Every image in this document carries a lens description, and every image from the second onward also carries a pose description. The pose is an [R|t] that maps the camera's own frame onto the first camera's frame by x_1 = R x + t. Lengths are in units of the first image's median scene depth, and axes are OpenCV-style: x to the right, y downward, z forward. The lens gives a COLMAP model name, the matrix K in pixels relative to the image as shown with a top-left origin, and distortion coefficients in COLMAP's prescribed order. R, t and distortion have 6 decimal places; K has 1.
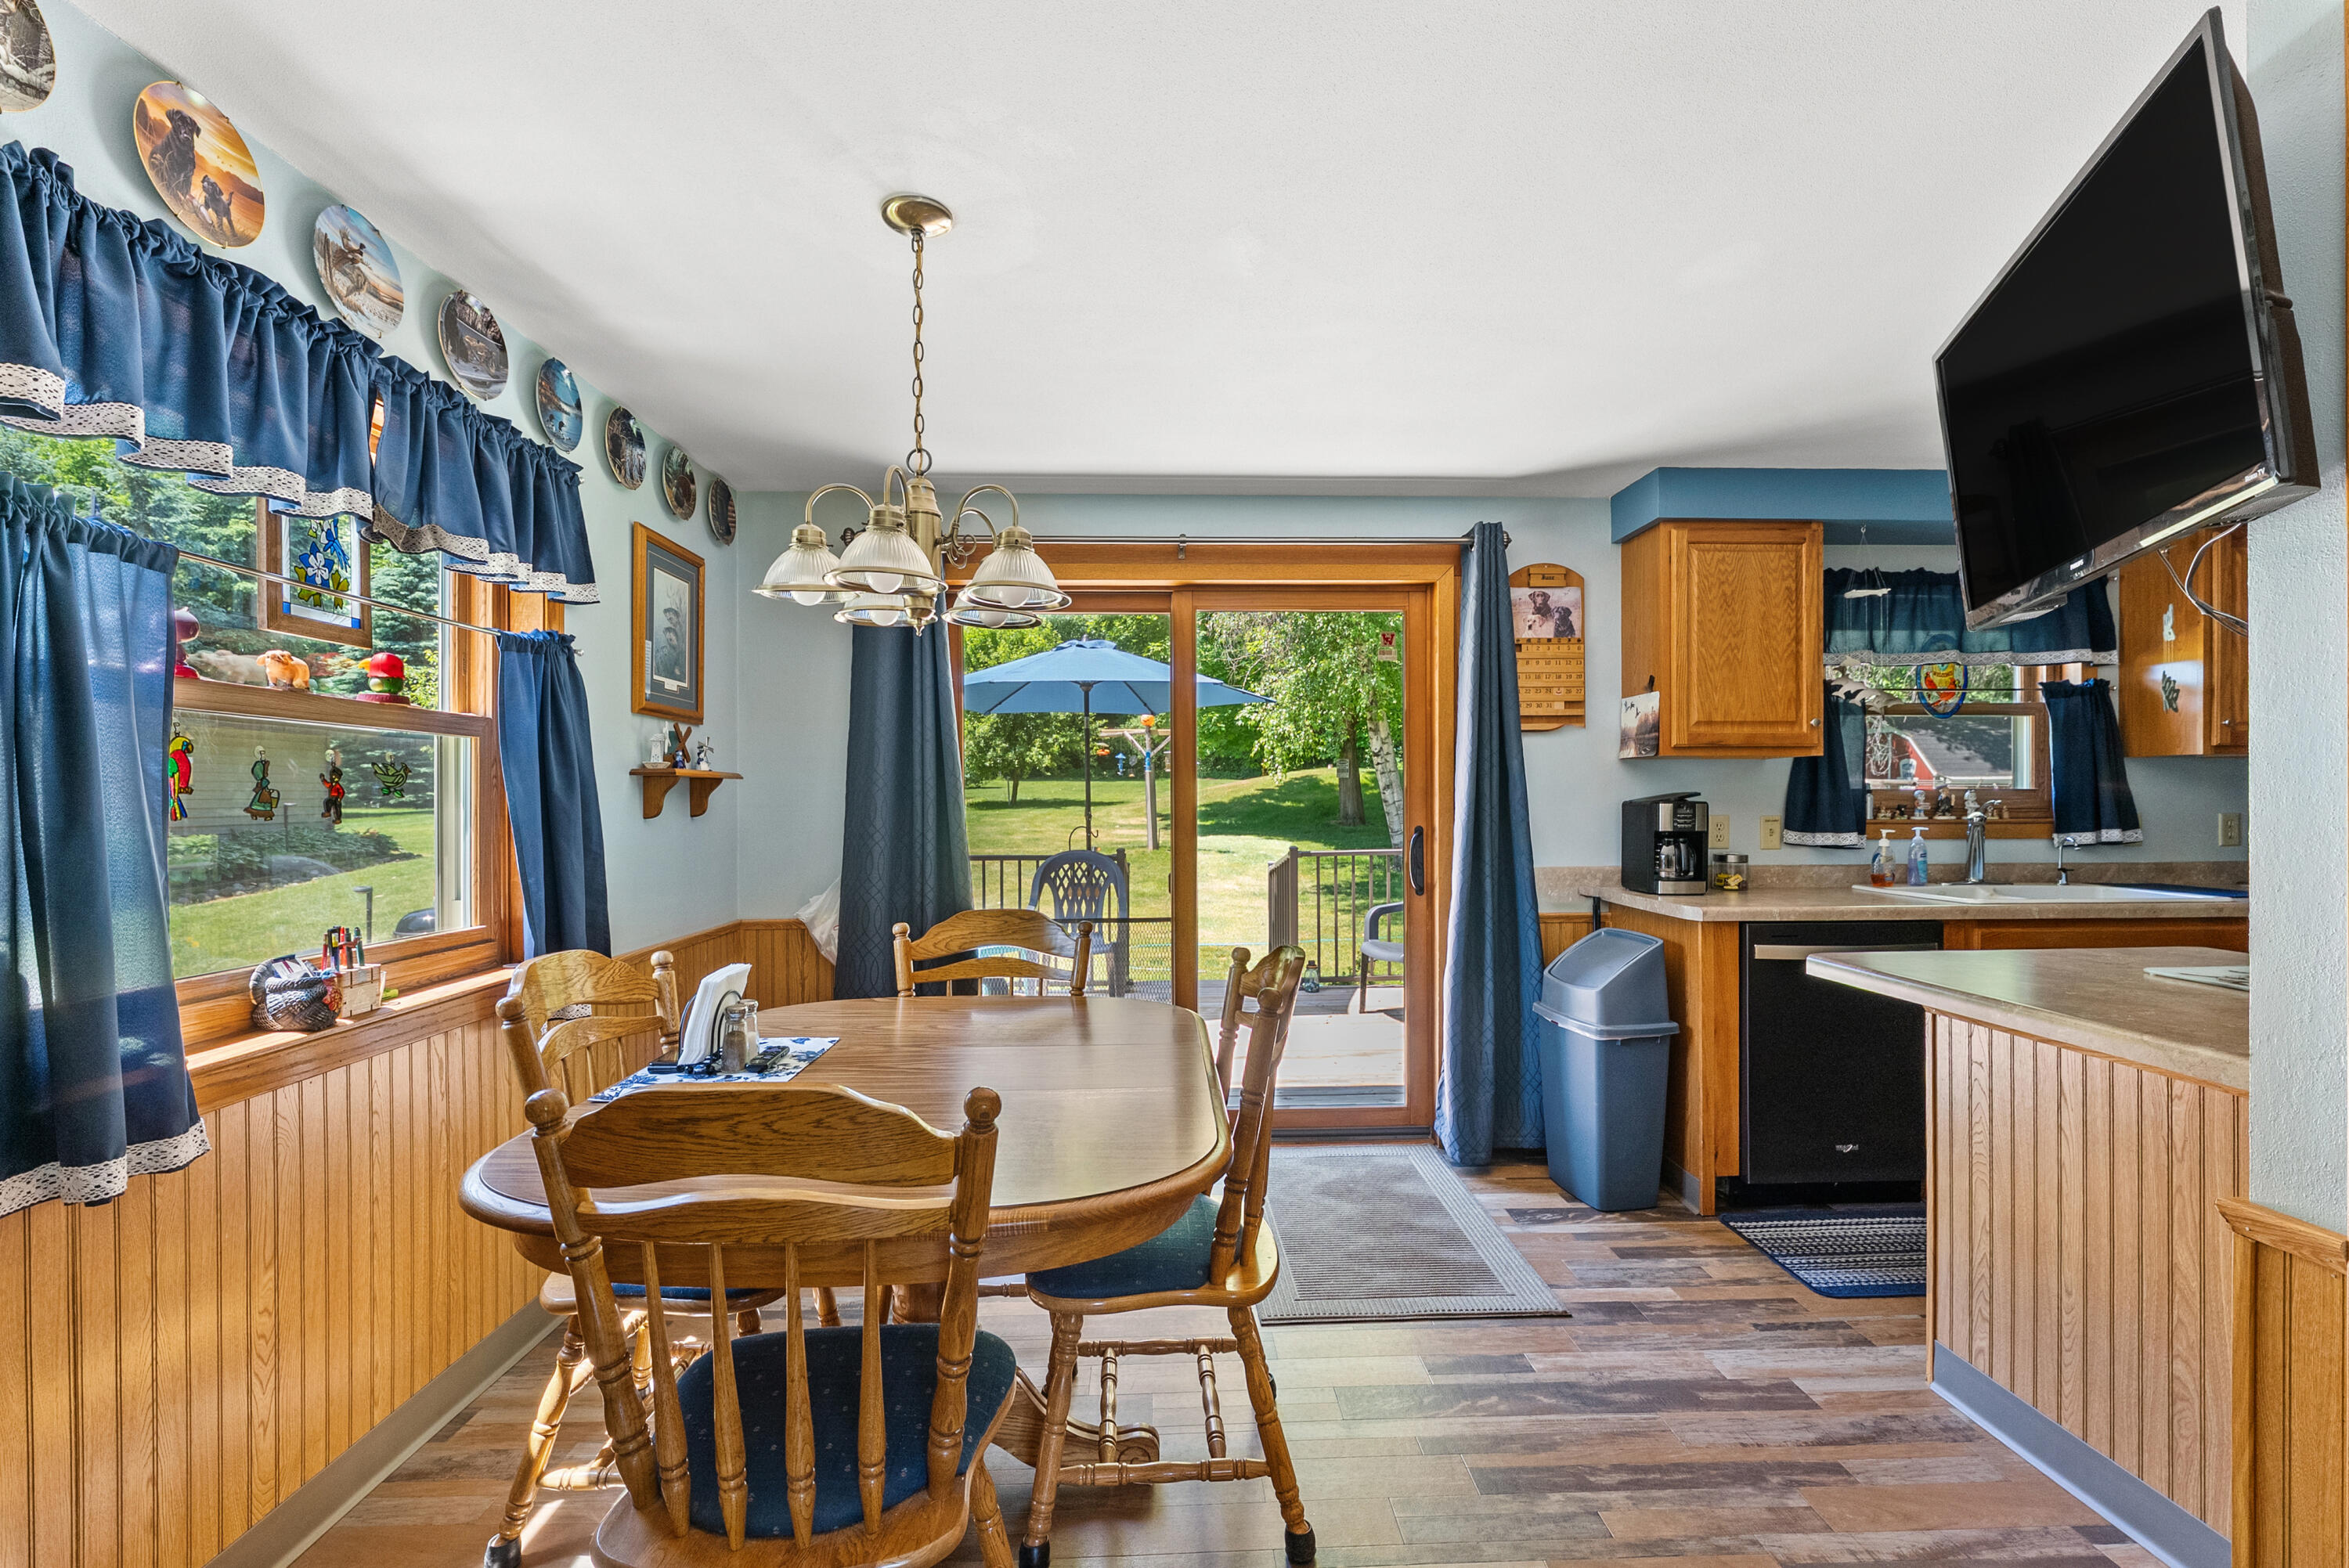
lens RADIAL K [[1021.9, 0, 1179.5], [0, 1021.9, 800.5], [0, 0, 1]] dist [-0.000335, 0.000001]
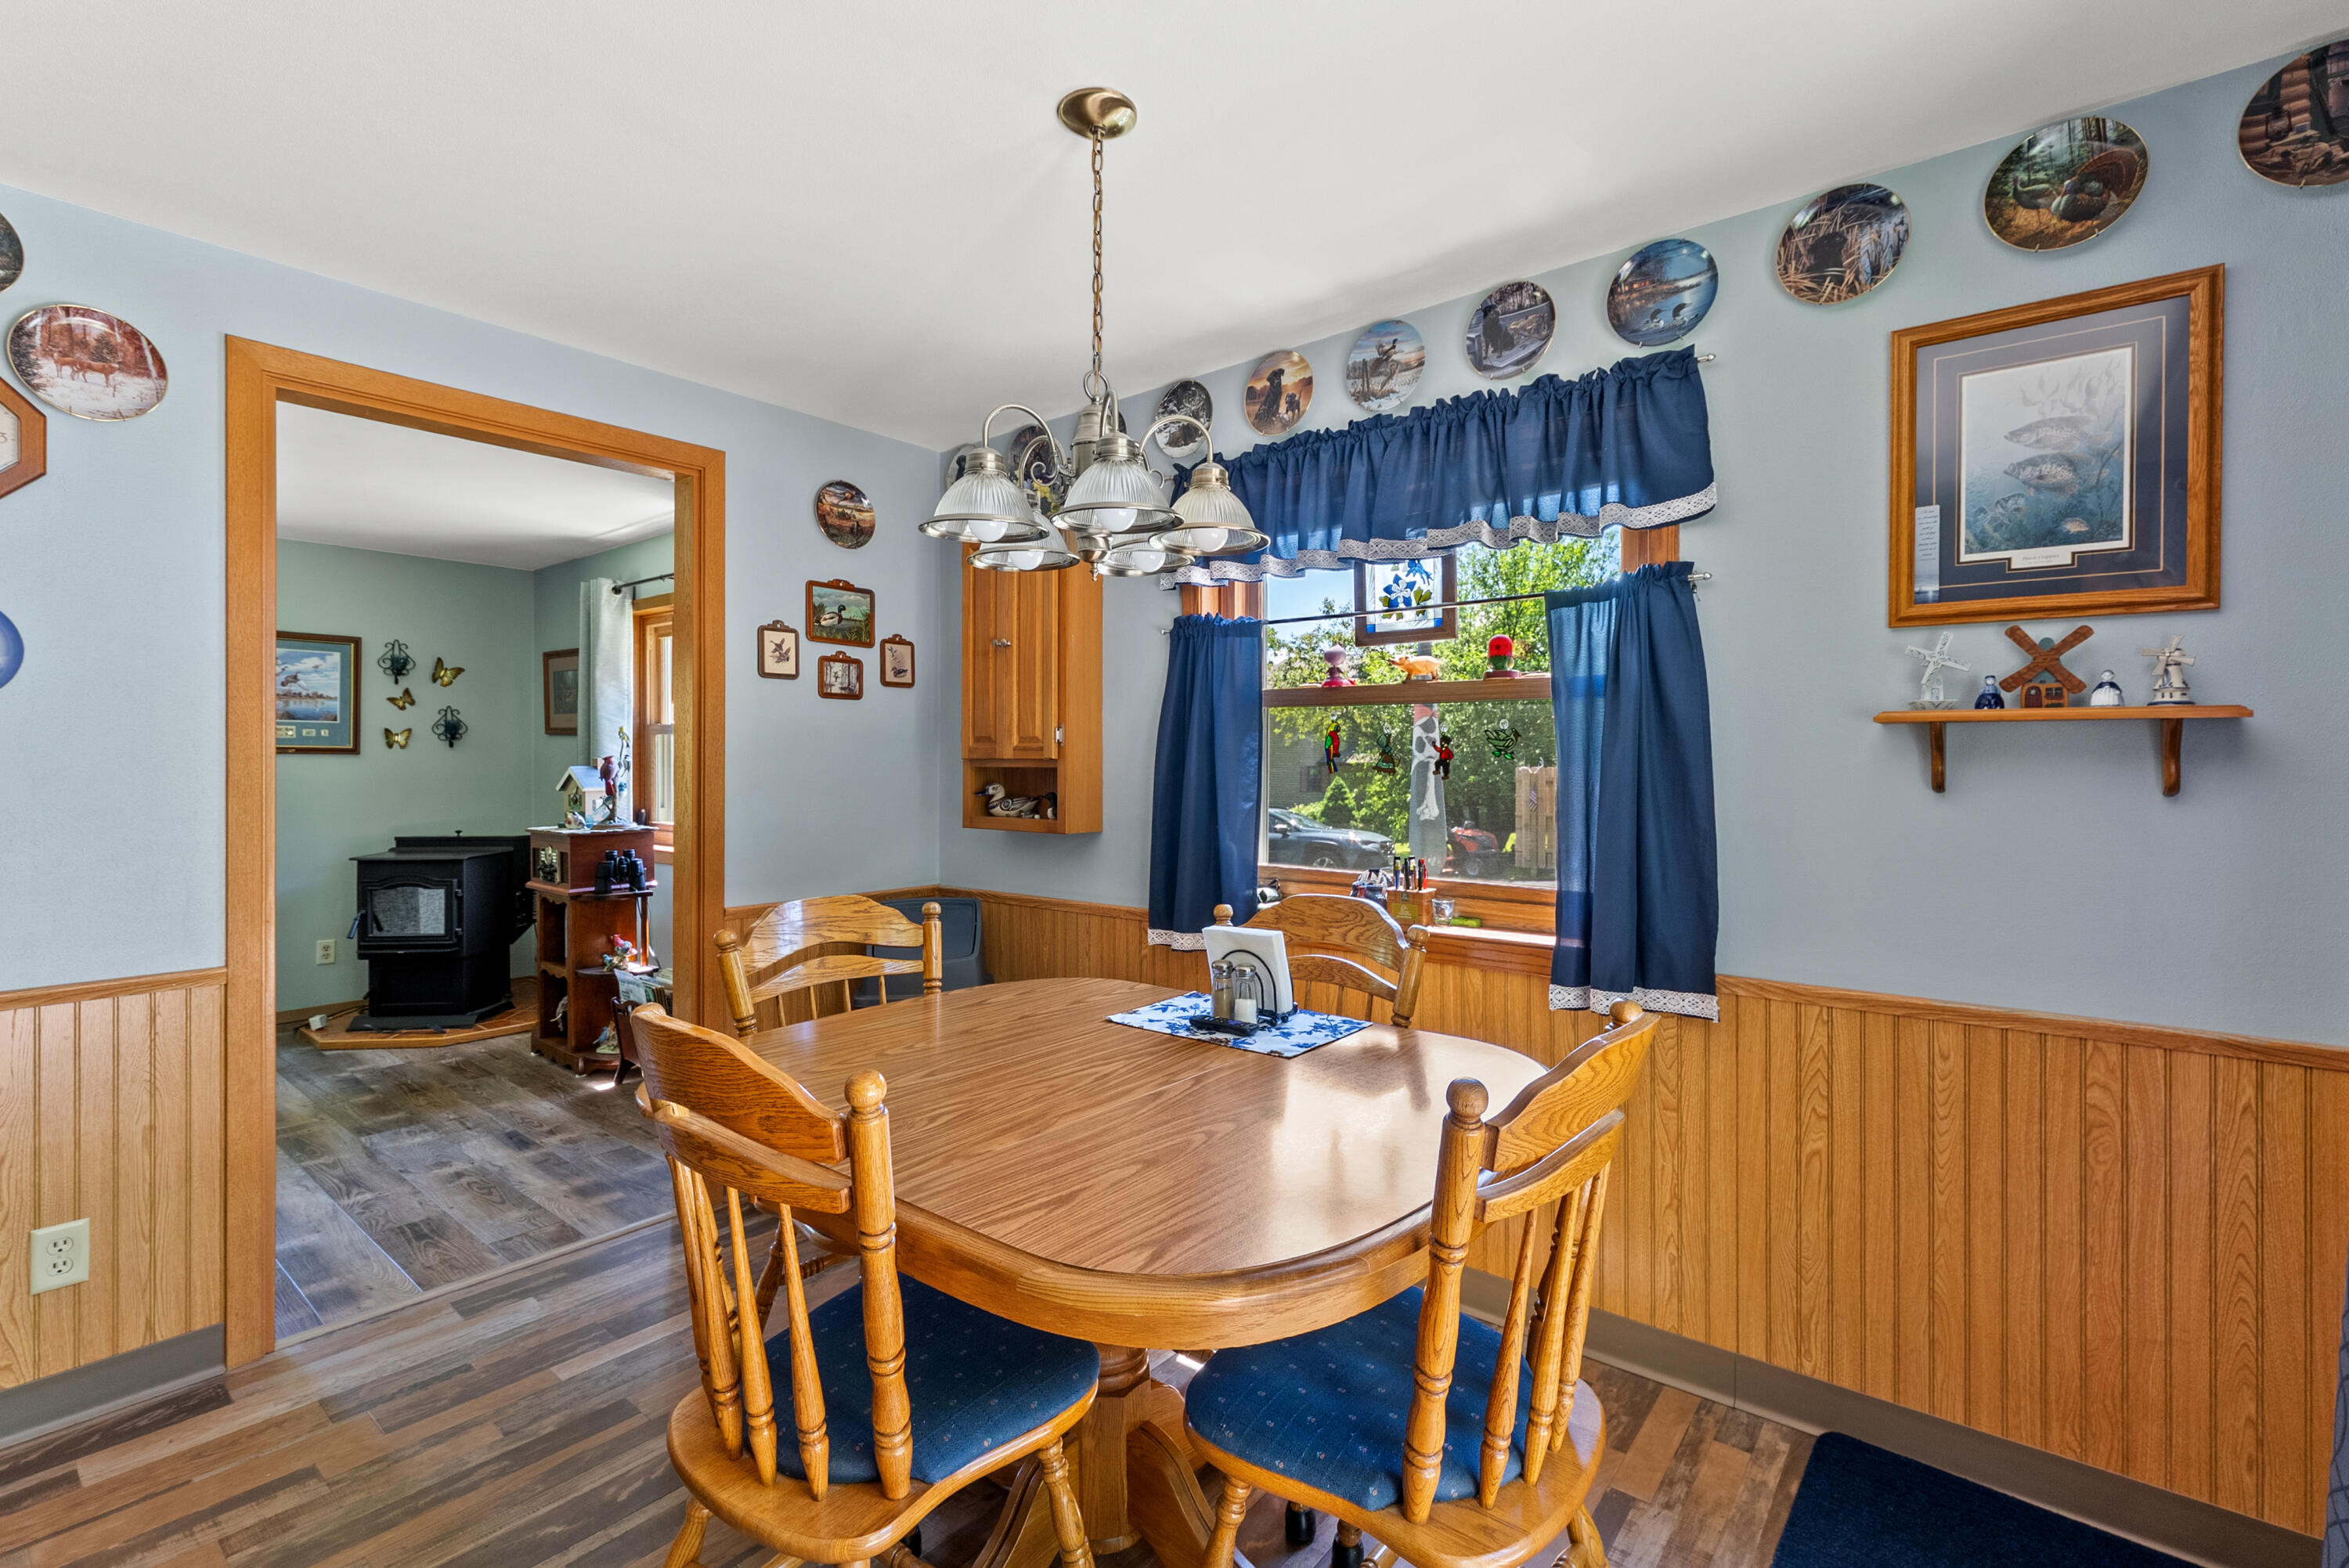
lens RADIAL K [[1037.3, 0, 1186.0], [0, 1037.3, 767.3], [0, 0, 1]] dist [-0.000813, -0.000306]
pose [[-0.652771, 0.002099, -0.757553, 0.213695], [-0.004462, 0.999968, 0.006615, -0.000072], [0.757542, 0.007698, -0.652741, 0.912700]]
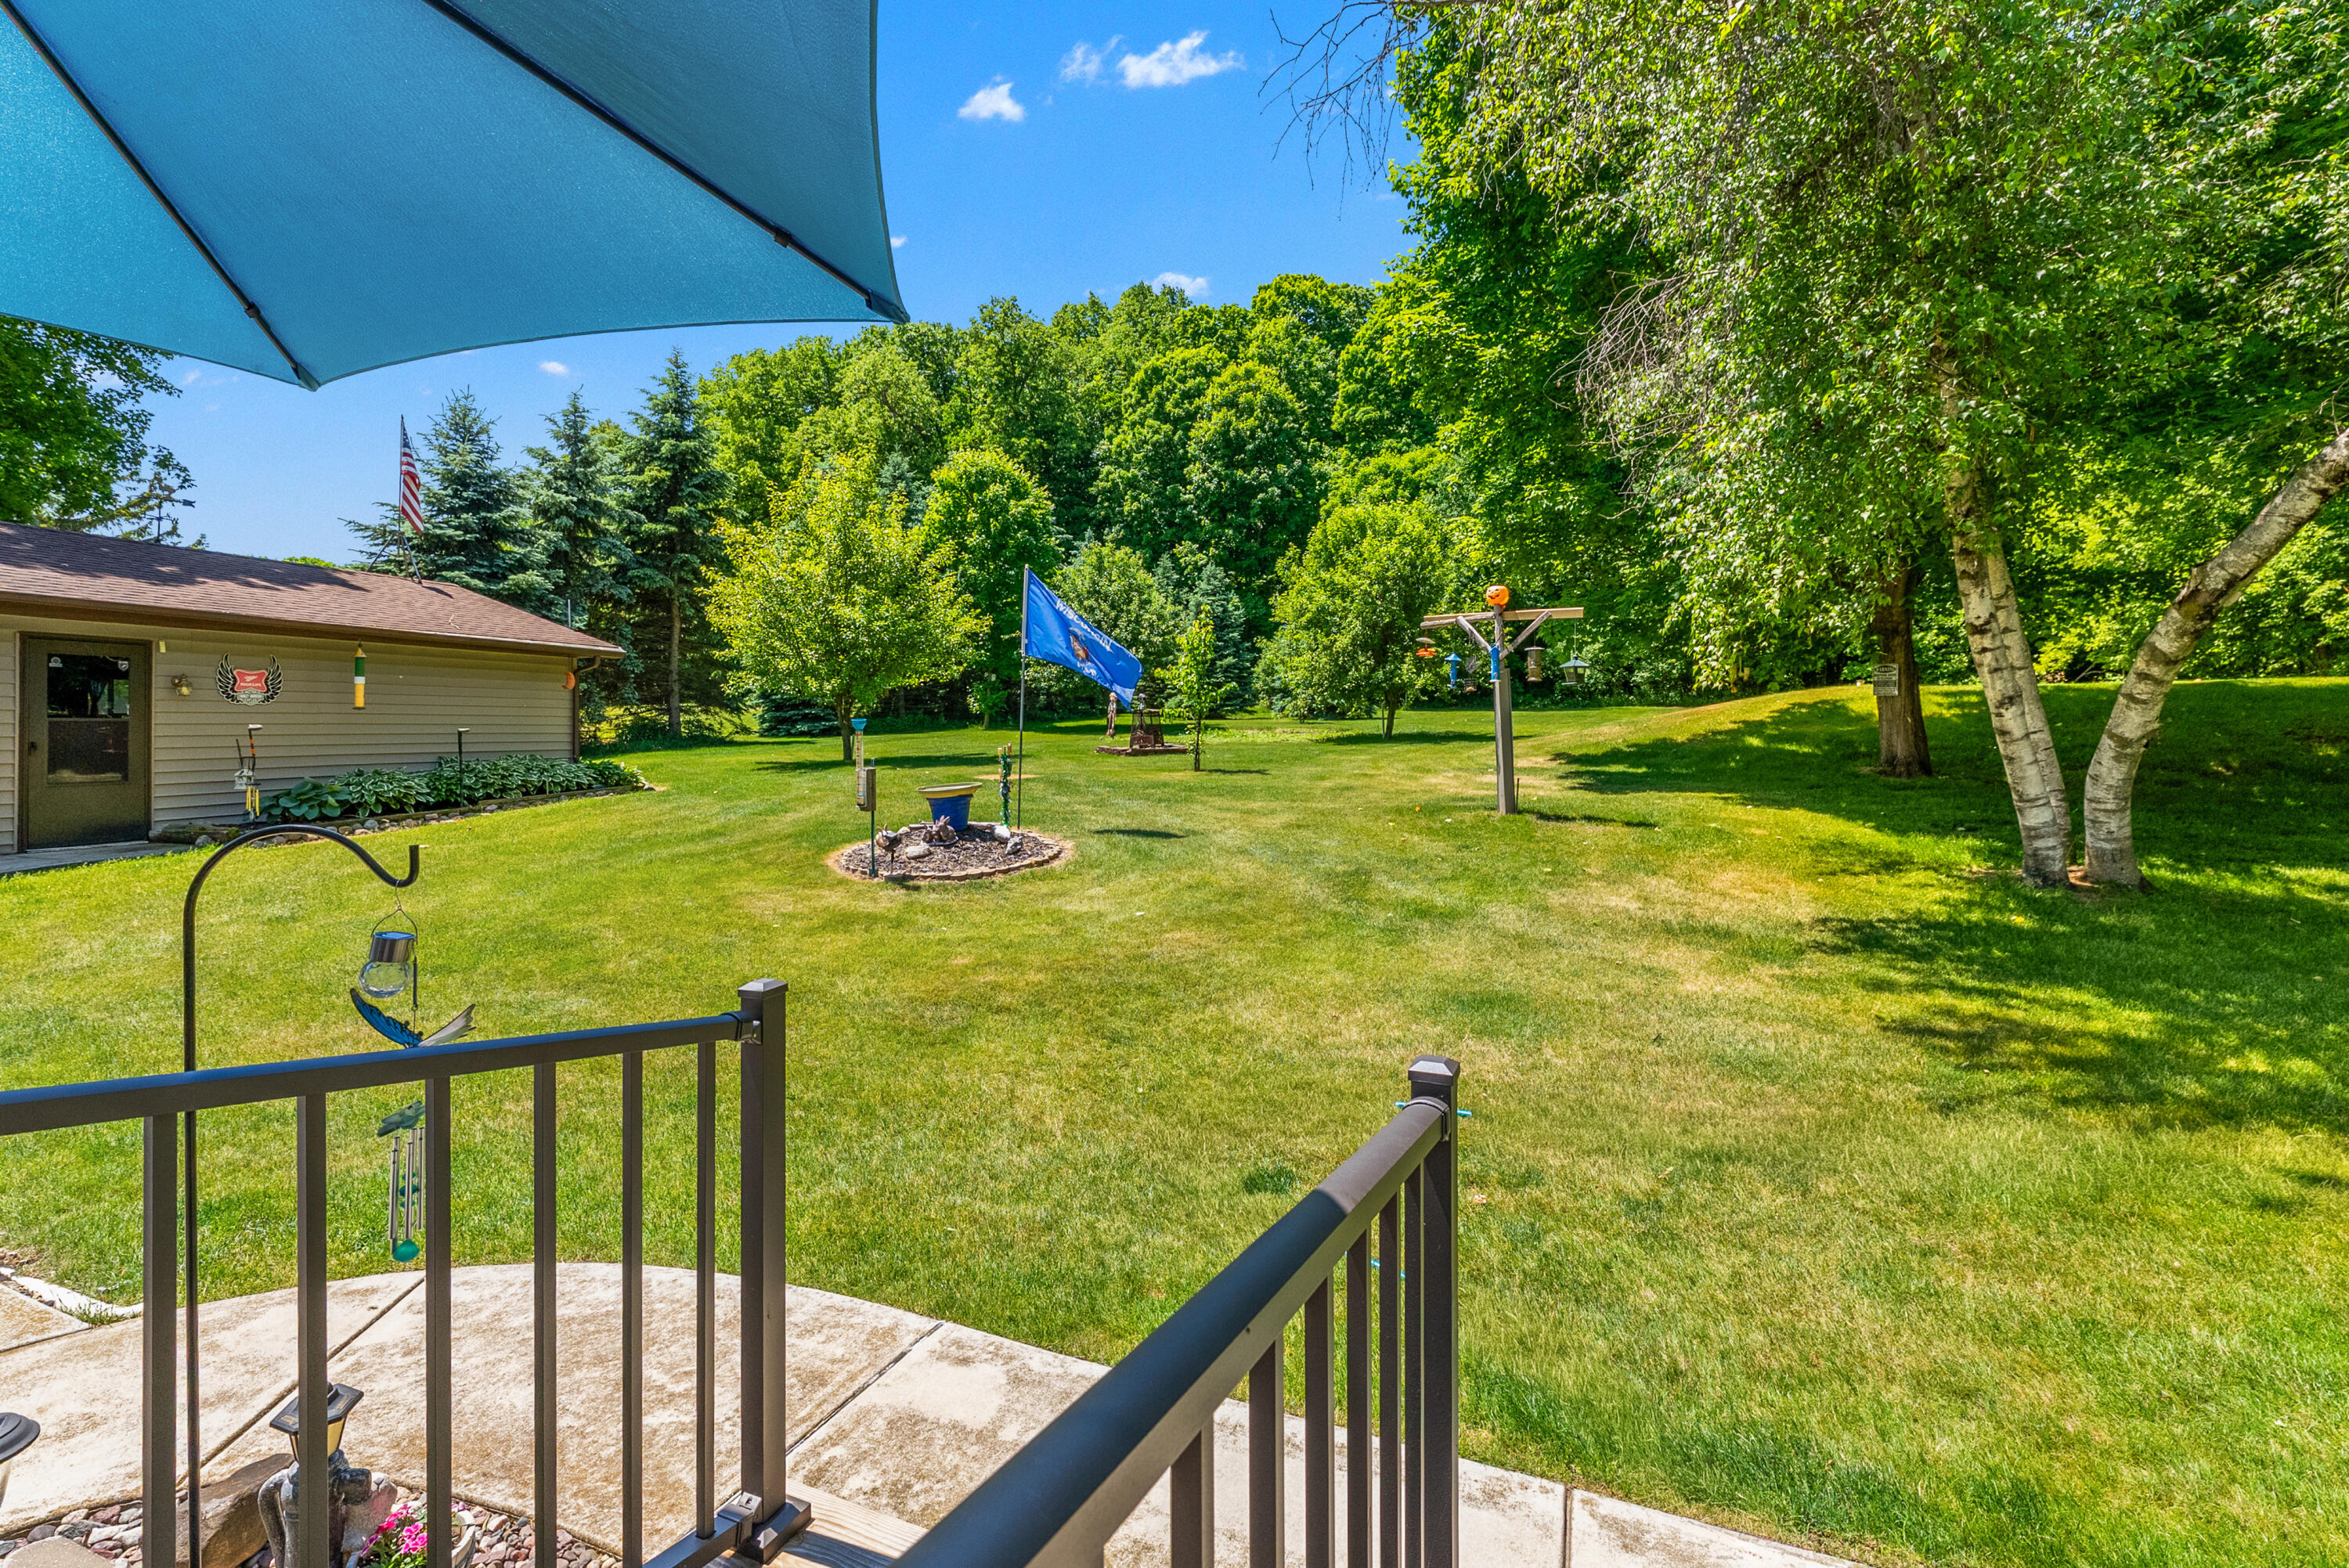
lens RADIAL K [[1037.3, 0, 1186.0], [0, 1037.3, 767.3], [0, 0, 1]] dist [-0.000813, -0.000306]
pose [[0.907462, 0.017404, -0.419773, 0.304472], [-0.004676, 0.999498, 0.031331, 0.014585], [0.420108, -0.026469, 0.907088, 1.957030]]
